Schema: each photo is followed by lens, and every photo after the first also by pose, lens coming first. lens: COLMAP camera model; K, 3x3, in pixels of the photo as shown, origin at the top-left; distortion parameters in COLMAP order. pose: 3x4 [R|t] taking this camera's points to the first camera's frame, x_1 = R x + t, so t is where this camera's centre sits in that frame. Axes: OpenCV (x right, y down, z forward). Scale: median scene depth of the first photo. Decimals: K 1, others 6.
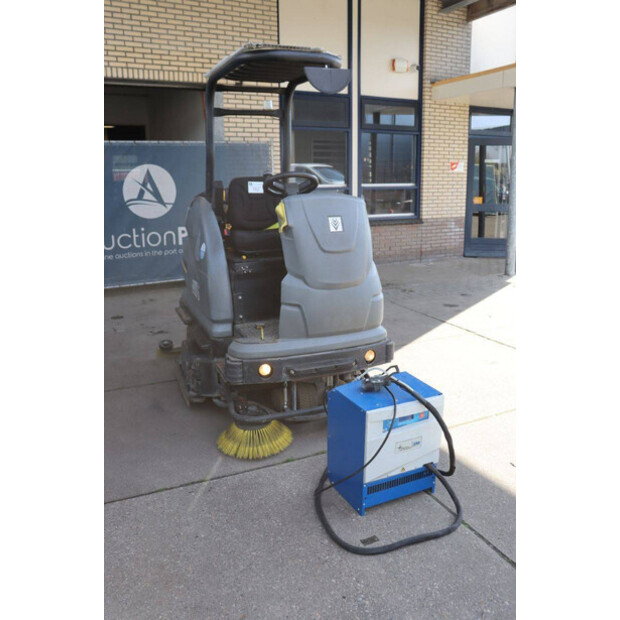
lens RADIAL K [[537.8, 0, 310.0], [0, 537.8, 310.0], [0, 0, 1]] dist [-0.097344, 0.012573]
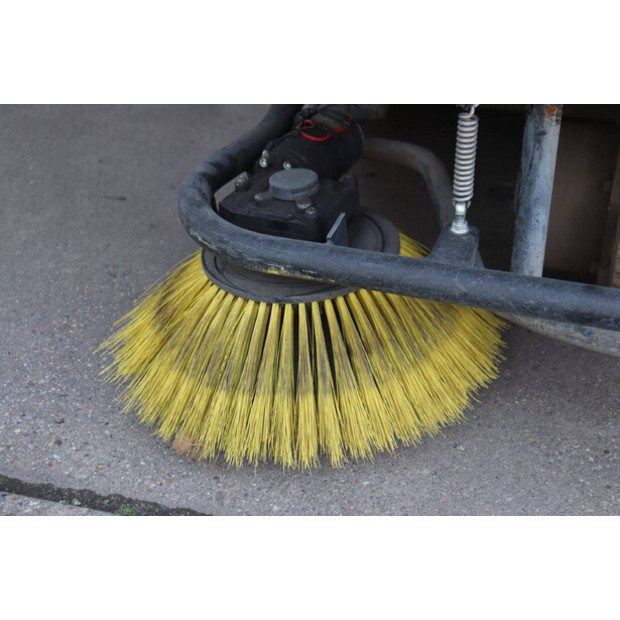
lens RADIAL K [[961.1, 0, 323.7], [0, 961.1, 309.8], [0, 0, 1]] dist [0.121160, 0.009275]
pose [[0.753469, 0.354818, -0.553523, 0.099426], [-0.136876, 0.908087, 0.395781, 0.094995], [0.643078, -0.222445, 0.732782, 0.781303]]
